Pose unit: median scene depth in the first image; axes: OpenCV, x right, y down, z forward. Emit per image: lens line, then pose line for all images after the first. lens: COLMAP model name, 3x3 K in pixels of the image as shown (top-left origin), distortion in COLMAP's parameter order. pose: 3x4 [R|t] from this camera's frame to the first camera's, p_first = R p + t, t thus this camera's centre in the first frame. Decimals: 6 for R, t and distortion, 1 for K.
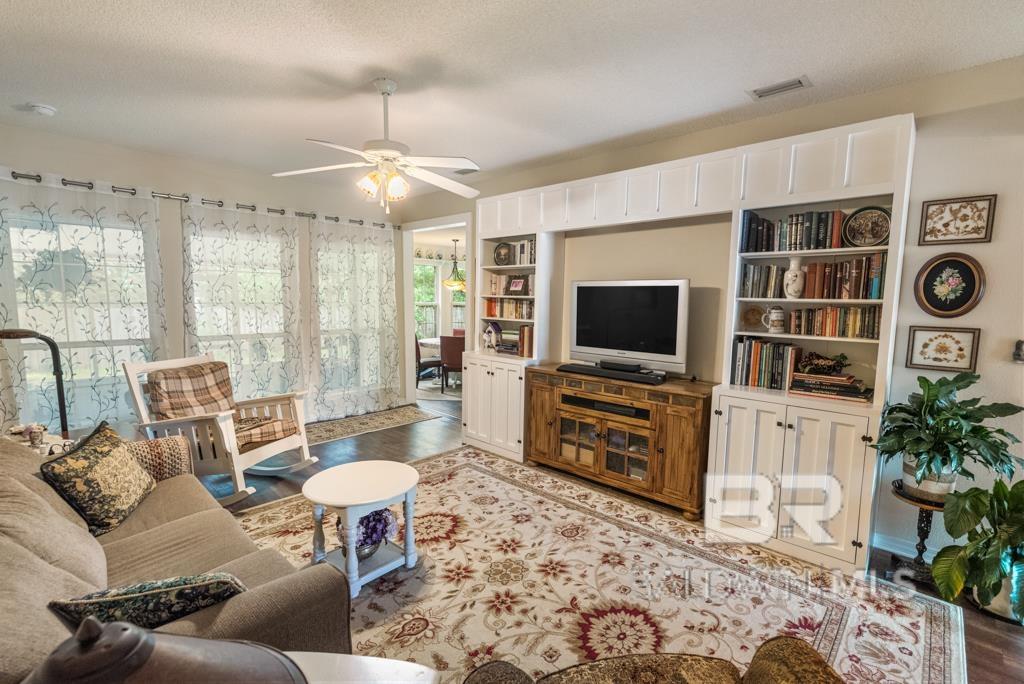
lens RADIAL K [[475.1, 0, 508.3], [0, 475.1, 348.2], [0, 0, 1]] dist [0.003232, -0.000869]
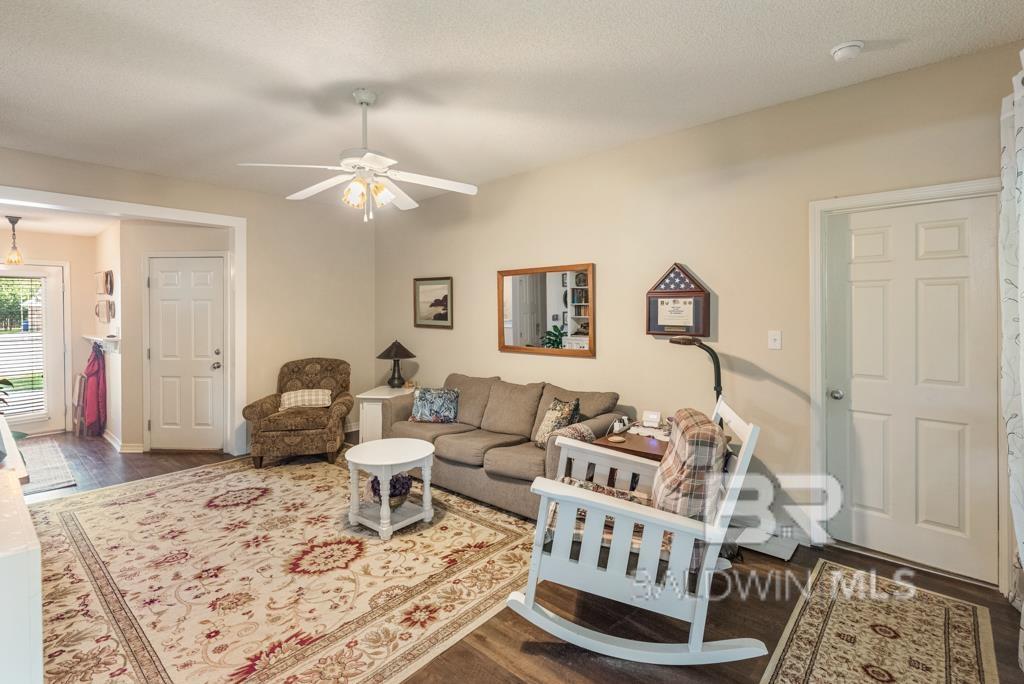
lens RADIAL K [[475.1, 0, 517.9], [0, 475.1, 317.9], [0, 0, 1]] dist [0.003232, -0.000869]
pose [[-0.997774, -0.005292, -0.066479, -0.422538], [-0.013577, 0.992088, 0.124808, -0.181551], [0.065292, 0.125433, -0.989951, 1.695490]]
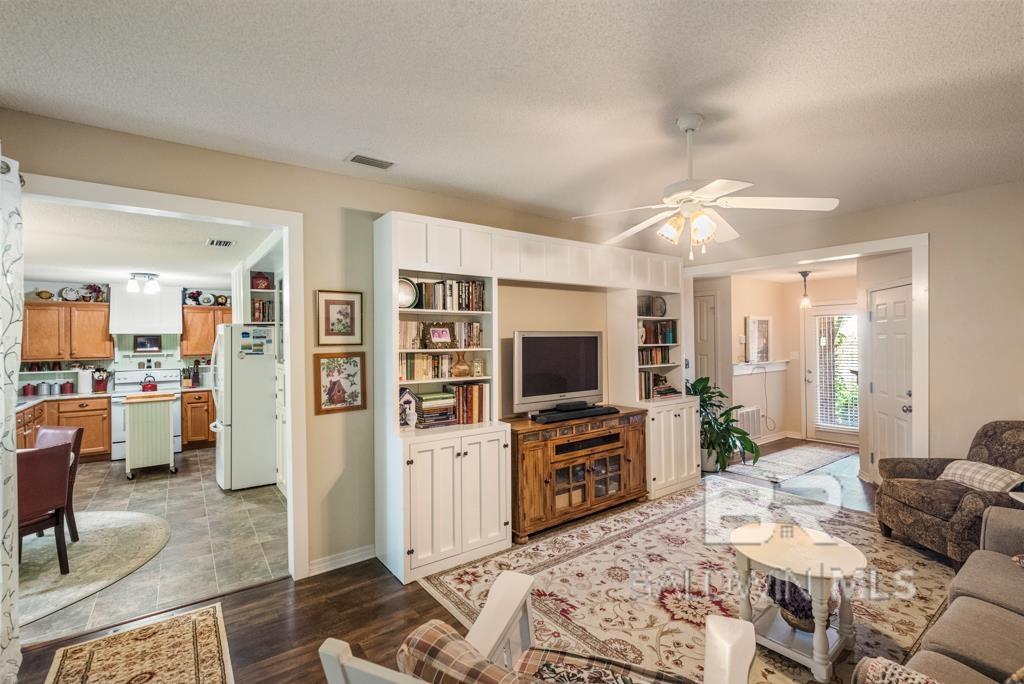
lens RADIAL K [[475.1, 0, 531.2], [0, 475.1, 335.1], [0, 0, 1]] dist [0.003232, -0.000869]
pose [[0.128774, -0.004170, 0.991665, -0.988118], [0.119396, 0.992782, -0.011329, -0.143626], [-0.984460, 0.119859, 0.128342, 1.015576]]
